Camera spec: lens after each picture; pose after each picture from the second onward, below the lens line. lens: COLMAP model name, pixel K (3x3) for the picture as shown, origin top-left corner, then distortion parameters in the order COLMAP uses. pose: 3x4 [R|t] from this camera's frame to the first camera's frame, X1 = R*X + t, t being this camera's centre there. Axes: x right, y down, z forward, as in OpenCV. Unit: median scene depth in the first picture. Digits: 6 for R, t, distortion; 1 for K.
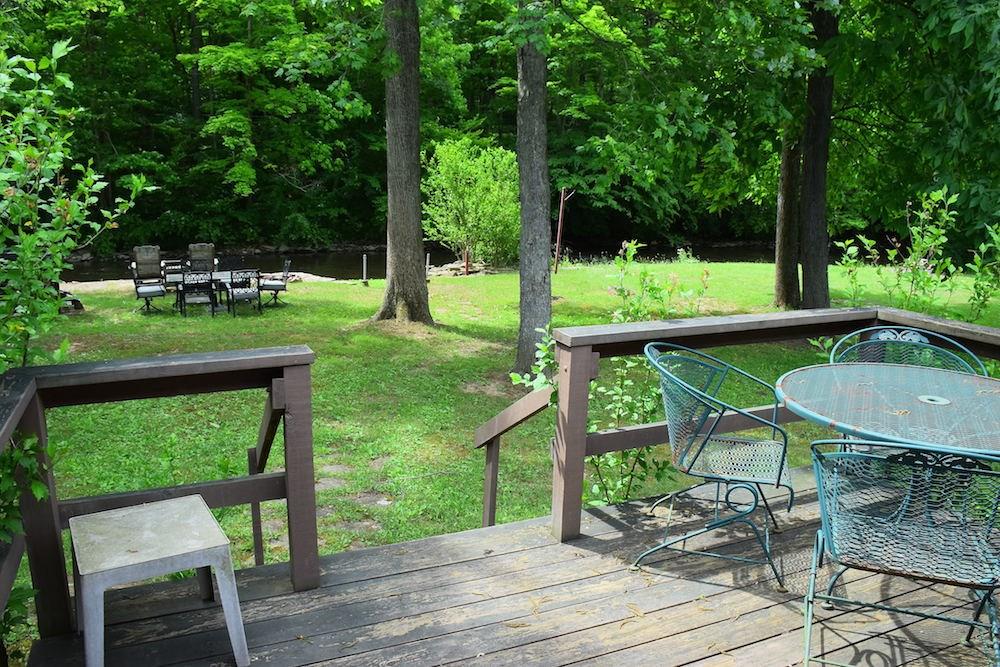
lens RADIAL K [[787.0, 0, 500.0], [0, 787.0, 333.5], [0, 0, 1]] dist [-0.149089, 0.112379]
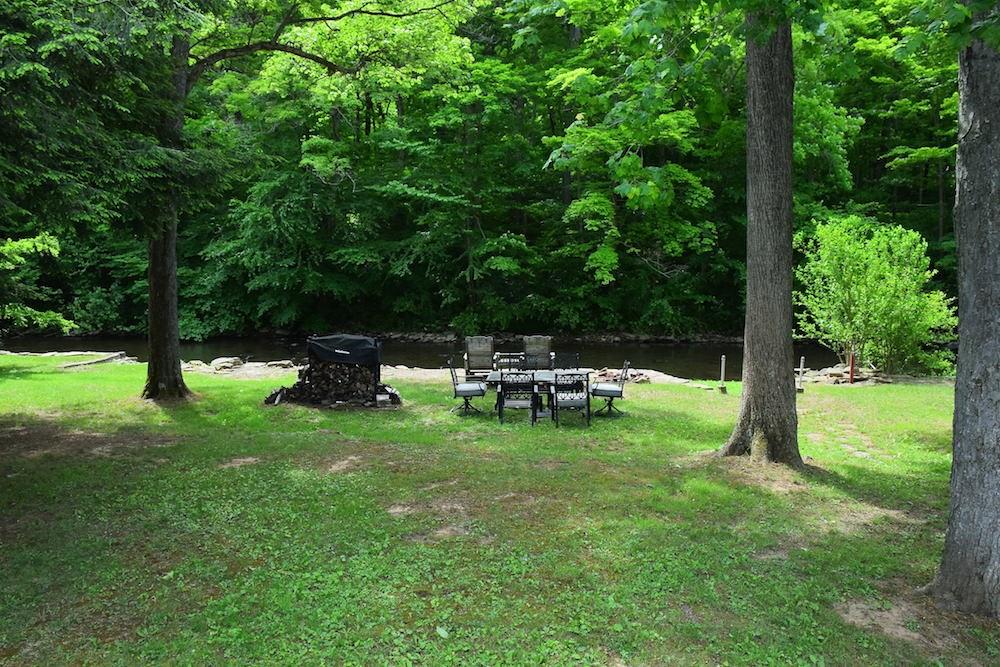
lens RADIAL K [[787.0, 0, 500.0], [0, 787.0, 333.5], [0, 0, 1]] dist [-0.149089, 0.112379]
pose [[0.891488, 0.027624, -0.452200, -0.011772], [-0.075398, 0.993266, -0.087968, -0.035240], [0.446725, 0.112518, 0.887568, 0.165978]]
